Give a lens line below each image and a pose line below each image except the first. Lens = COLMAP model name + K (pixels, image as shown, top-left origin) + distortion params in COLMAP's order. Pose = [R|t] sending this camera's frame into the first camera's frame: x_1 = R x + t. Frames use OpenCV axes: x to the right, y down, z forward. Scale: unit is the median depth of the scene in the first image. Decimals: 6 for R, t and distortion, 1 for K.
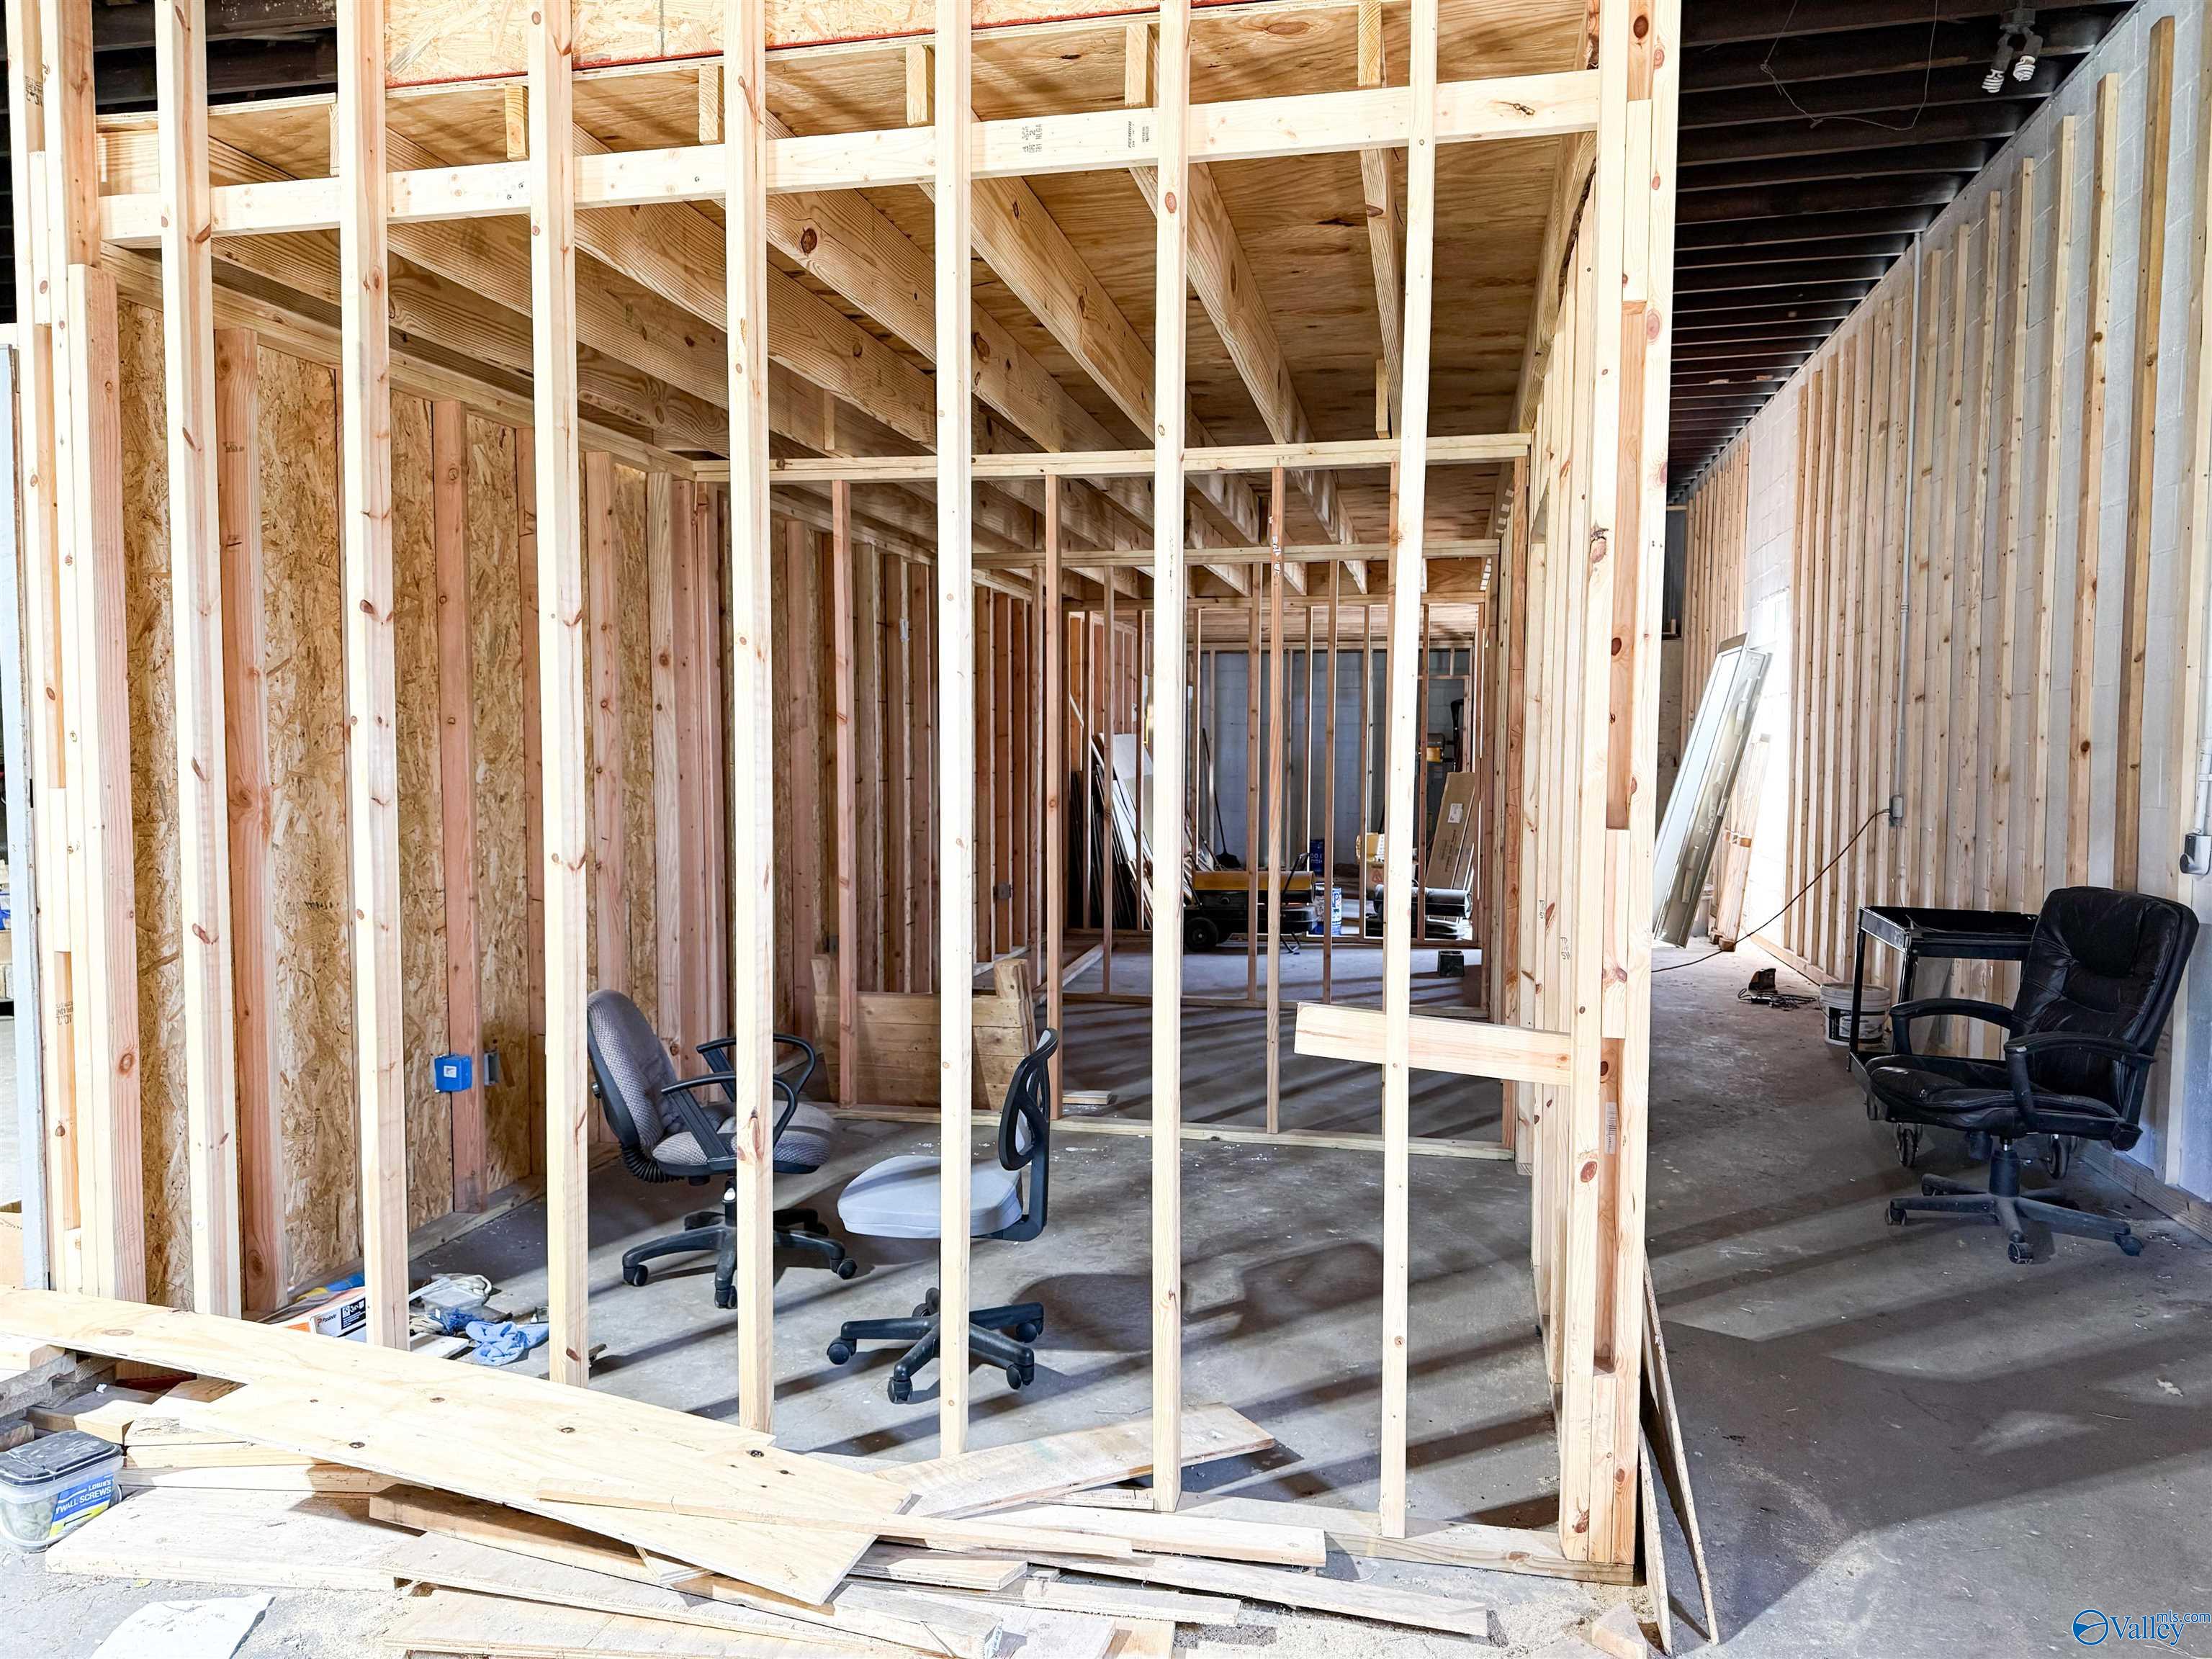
lens RADIAL K [[1538.9, 0, 1112.6], [0, 1538.9, 833.2], [0, 0, 1]] dist [0.020803, -0.029350]
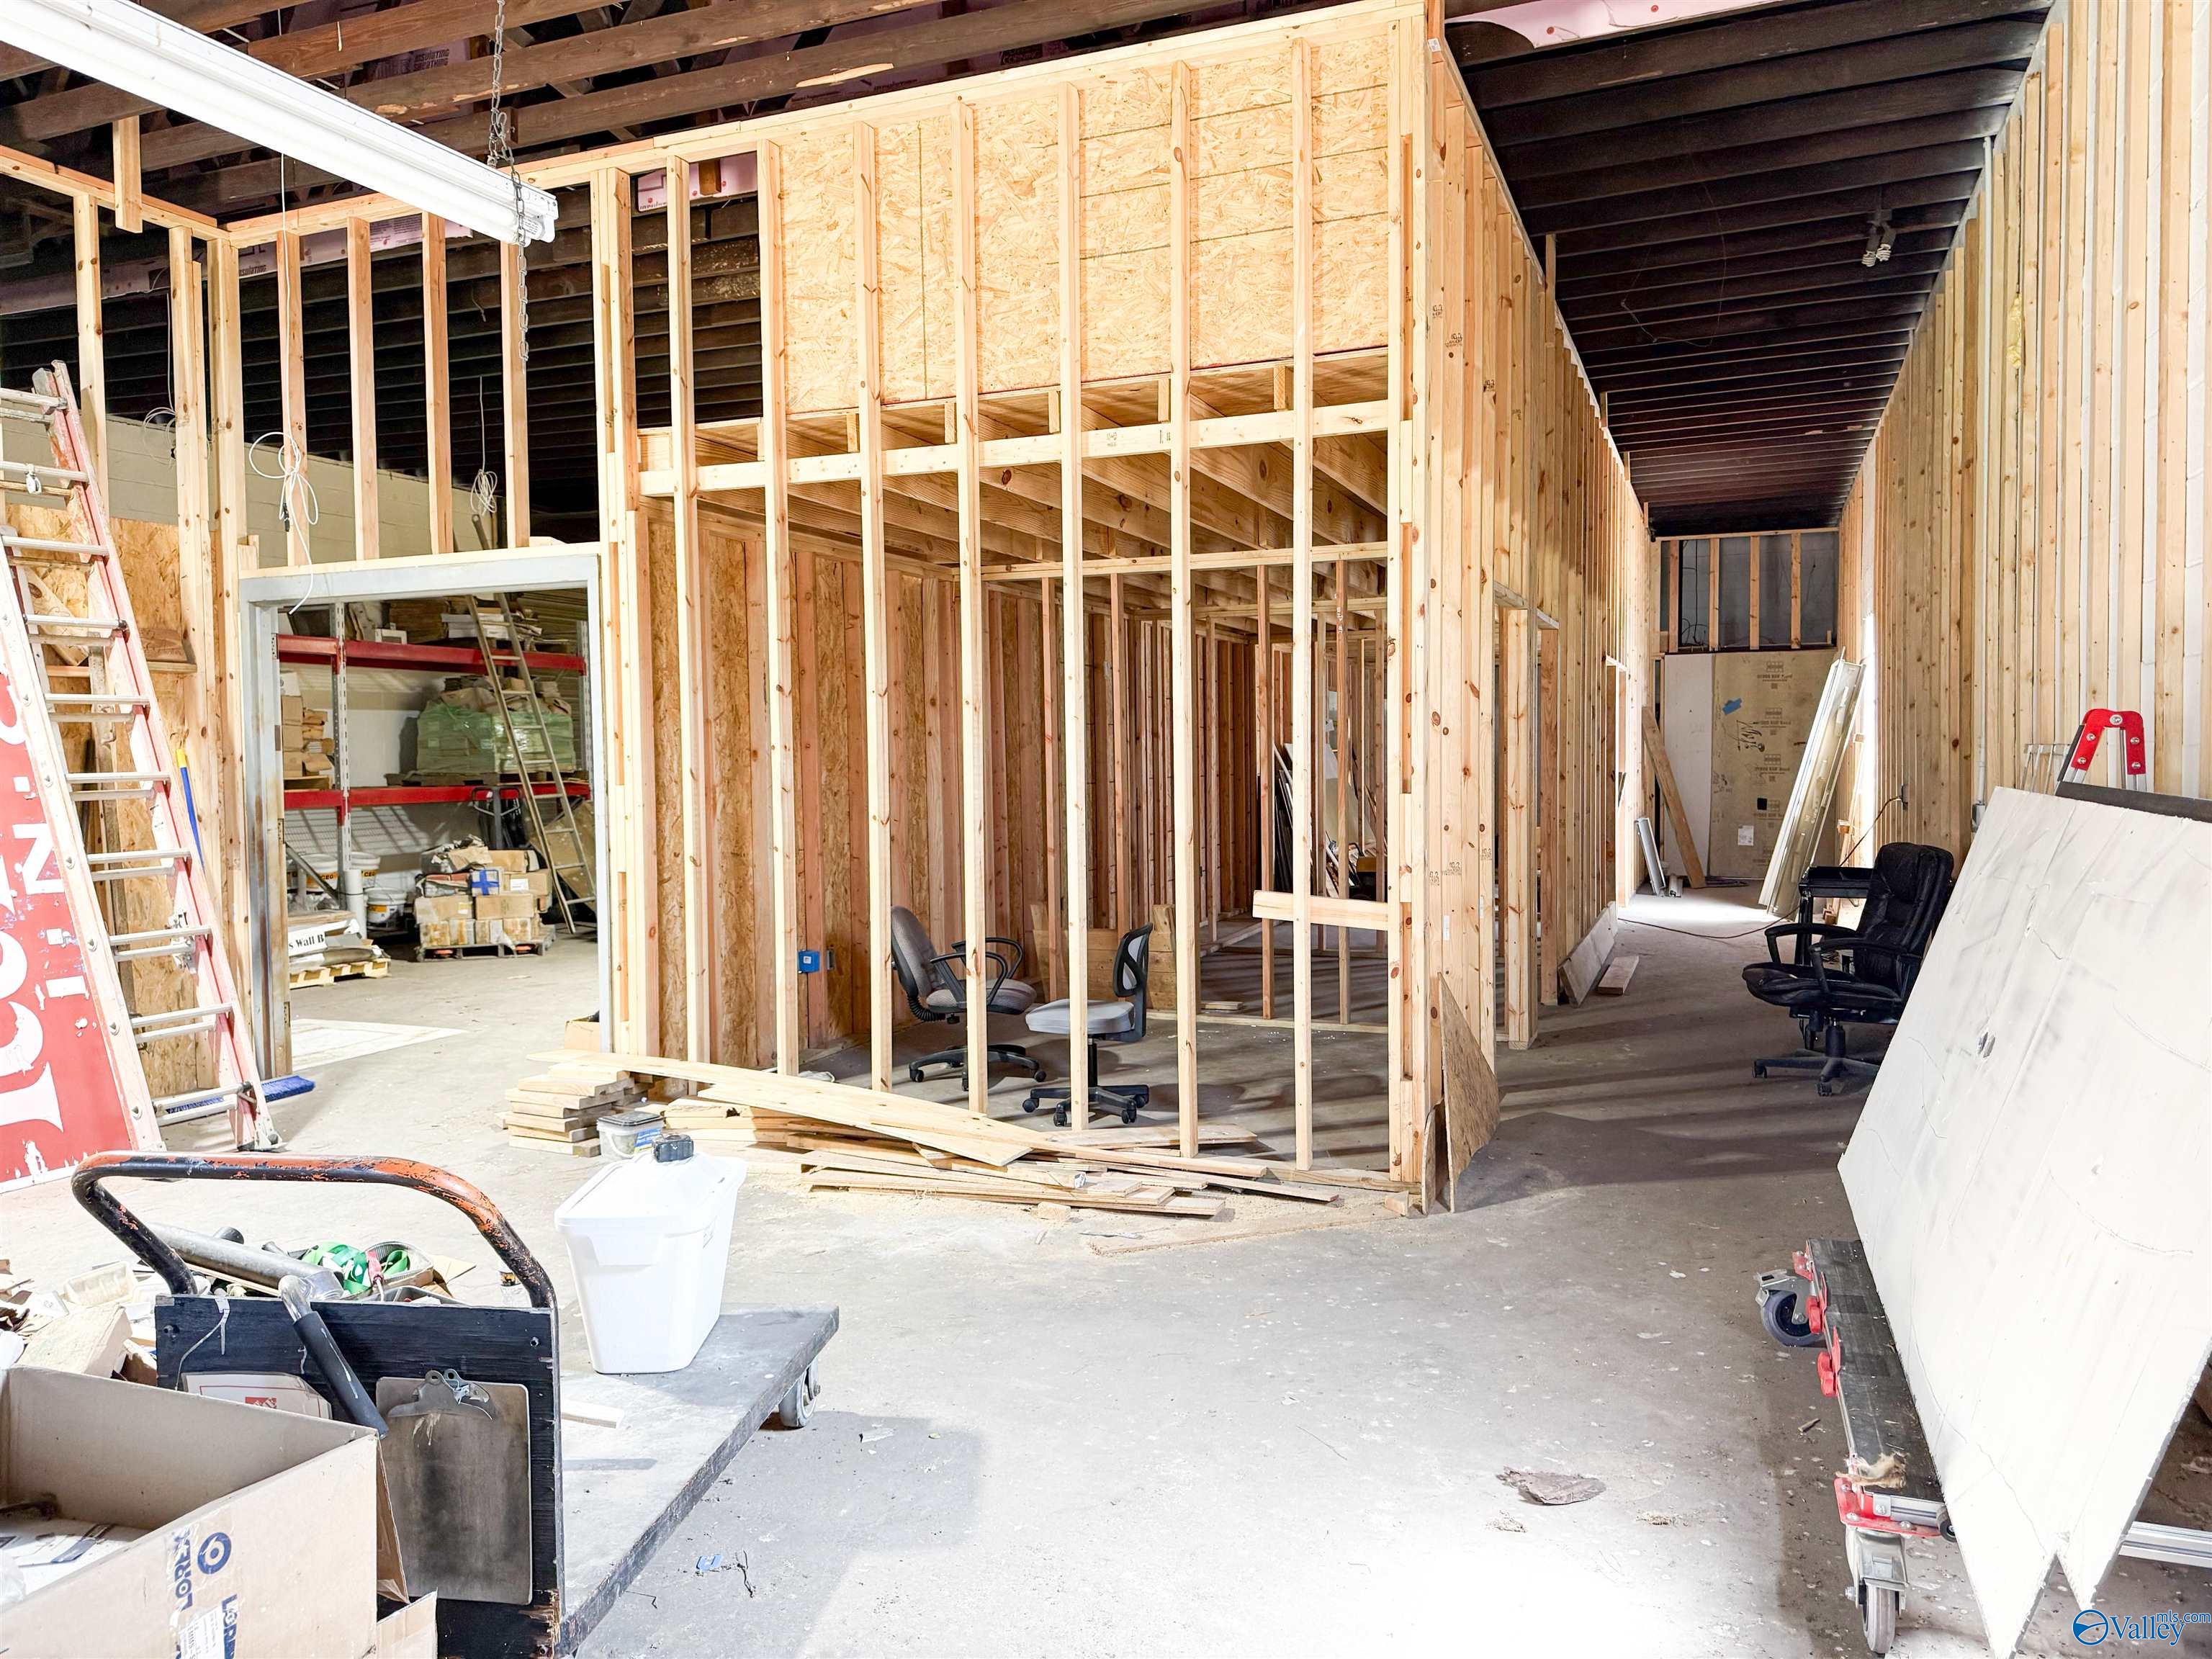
lens RADIAL K [[1538.9, 0, 1121.0], [0, 1538.9, 825.2], [0, 0, 1]] dist [0.020803, -0.029350]
pose [[0.985696, -0.008045, -0.168344, 0.203971], [0.005897, 0.999895, -0.013259, 0.041071], [0.168433, 0.012077, 0.985639, -0.646844]]
